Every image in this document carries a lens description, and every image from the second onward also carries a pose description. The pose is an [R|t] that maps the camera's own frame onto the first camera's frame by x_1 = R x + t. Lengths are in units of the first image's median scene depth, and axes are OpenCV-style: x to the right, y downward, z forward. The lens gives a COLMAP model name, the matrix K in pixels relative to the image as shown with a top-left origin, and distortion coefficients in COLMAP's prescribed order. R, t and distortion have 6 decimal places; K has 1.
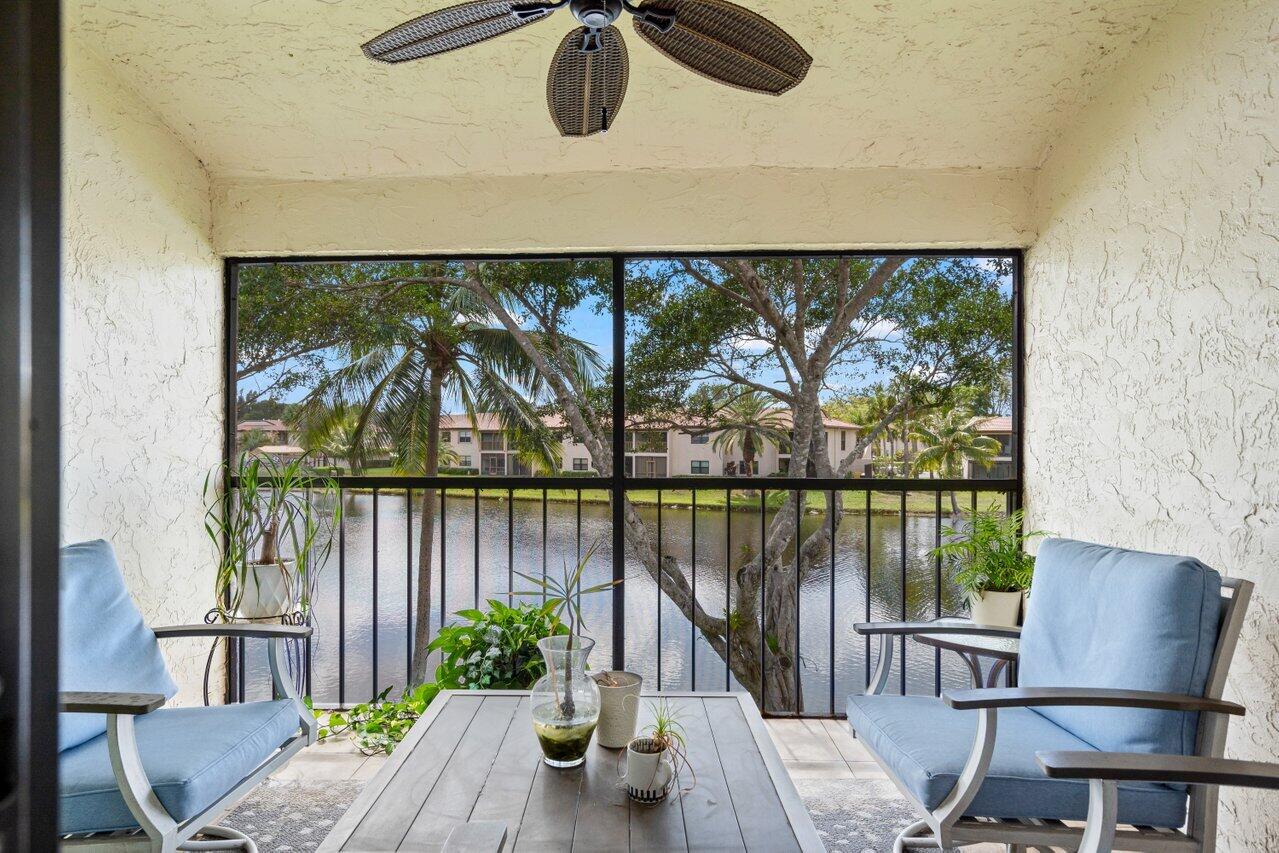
lens RADIAL K [[741.3, 0, 621.2], [0, 741.3, 441.2], [0, 0, 1]] dist [0.003881, 0.007642]
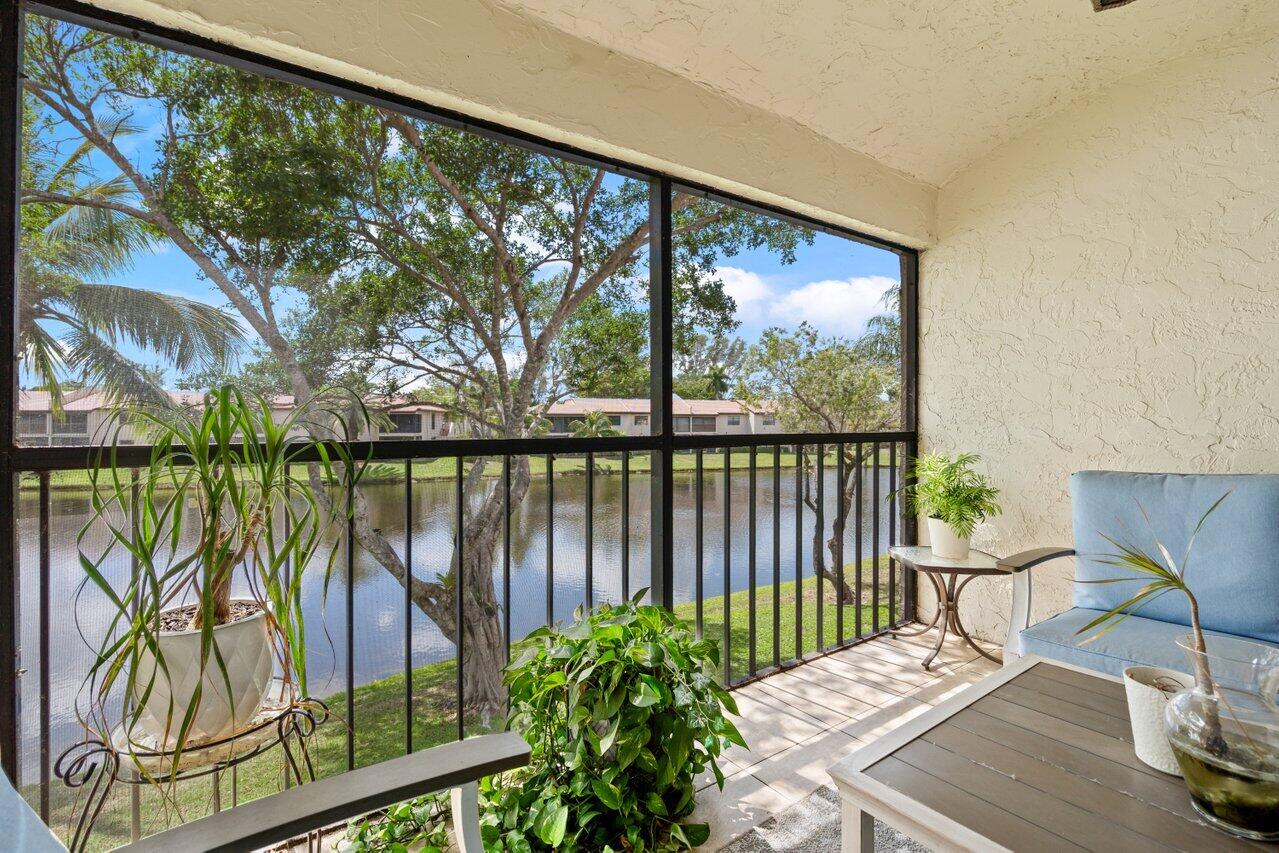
lens RADIAL K [[585.8, 0, 630.1], [0, 585.8, 420.2], [0, 0, 1]] dist [-0.001954, 0.002117]
pose [[0.797956, -0.003744, 0.602704, -0.471305], [0.006488, 0.999976, -0.002378, 0.032197], [-0.602681, 0.005809, 0.797961, 0.514172]]
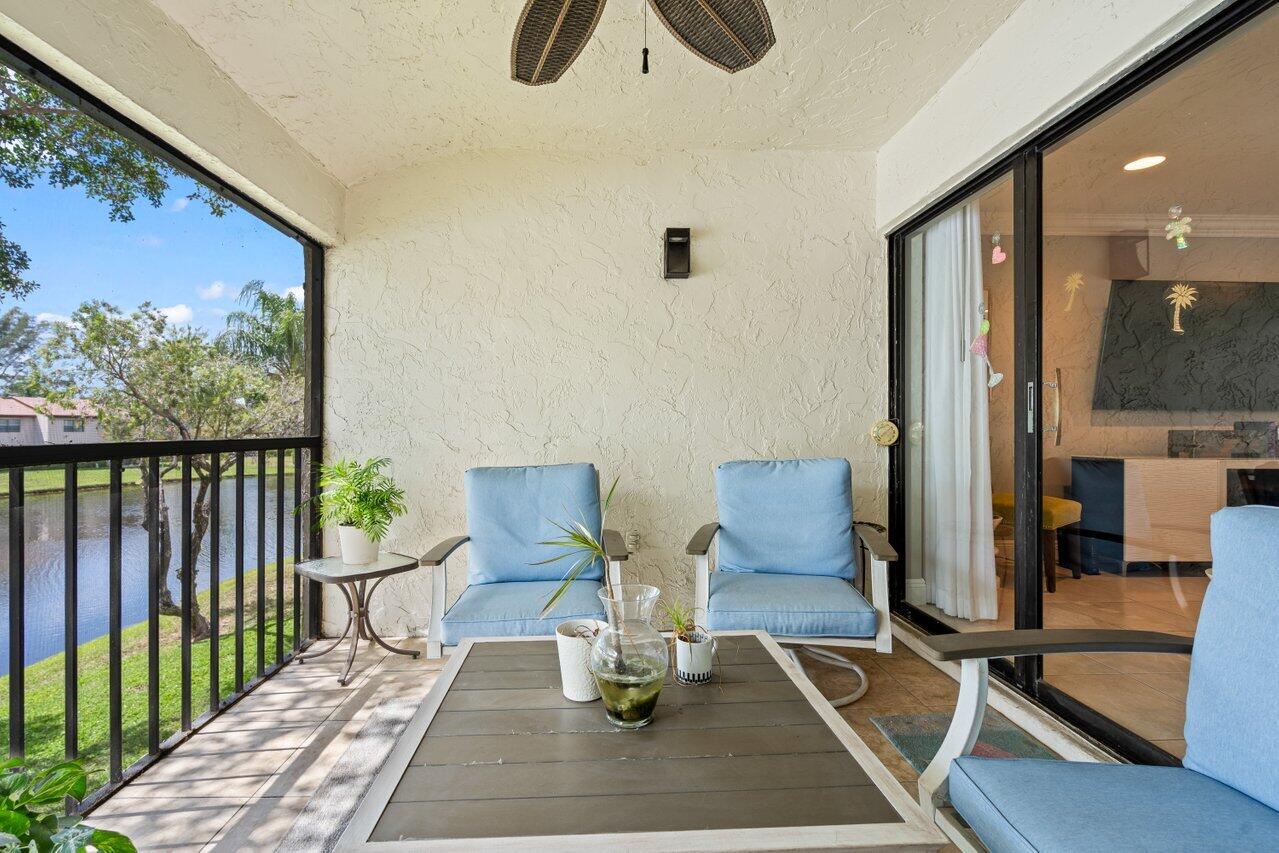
lens RADIAL K [[585.8, 0, 611.0], [0, 585.8, 428.3], [0, 0, 1]] dist [-0.001954, 0.002117]
pose [[-0.055975, -0.005343, 0.998418, -0.448743], [0.001640, 0.999984, 0.005443, 0.034680], [-0.998431, 0.001942, -0.055965, 0.606178]]
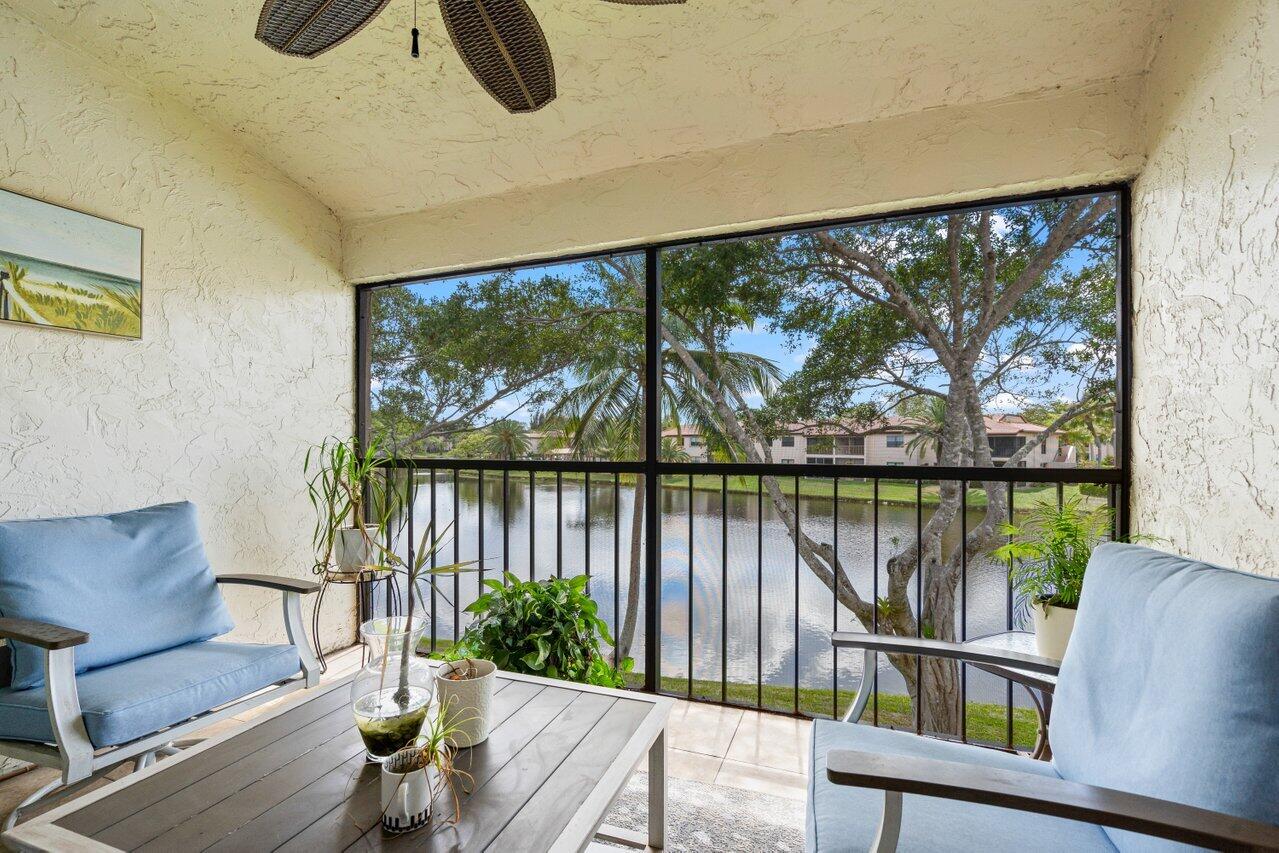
lens RADIAL K [[585.8, 0, 623.2], [0, 585.8, 443.7], [0, 0, 1]] dist [-0.001954, 0.002117]
pose [[0.942422, -0.000281, -0.334425, 0.245591], [-0.000991, 0.999993, -0.003633, 0.027966], [0.334424, 0.003755, 0.942415, 0.231961]]
